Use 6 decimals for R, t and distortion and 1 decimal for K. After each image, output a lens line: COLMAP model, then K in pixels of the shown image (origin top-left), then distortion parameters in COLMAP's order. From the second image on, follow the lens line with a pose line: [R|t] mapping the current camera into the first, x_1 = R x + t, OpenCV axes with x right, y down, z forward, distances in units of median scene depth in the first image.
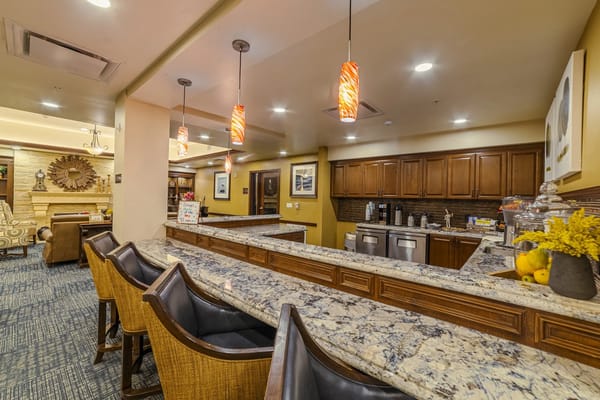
lens RADIAL K [[245.2, 0, 302.3], [0, 245.2, 198.1], [0, 0, 1]] dist [0.003890, 0.000503]
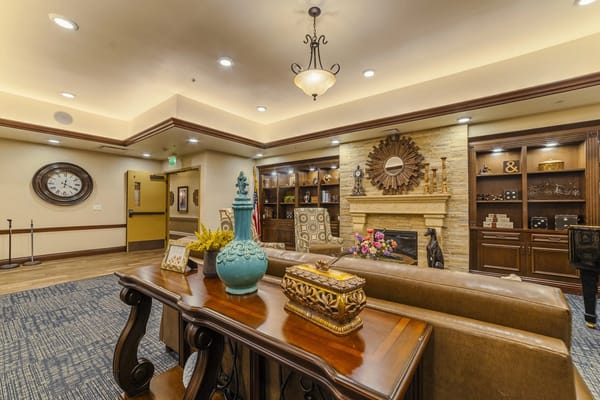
lens RADIAL K [[245.2, 0, 304.9], [0, 245.2, 200.5], [0, 0, 1]] dist [0.003890, 0.000503]
pose [[0.070385, -0.031220, -0.997031, -0.353400], [0.004074, 0.999511, -0.031010, 0.006307], [0.997512, -0.001880, 0.070478, 0.763349]]
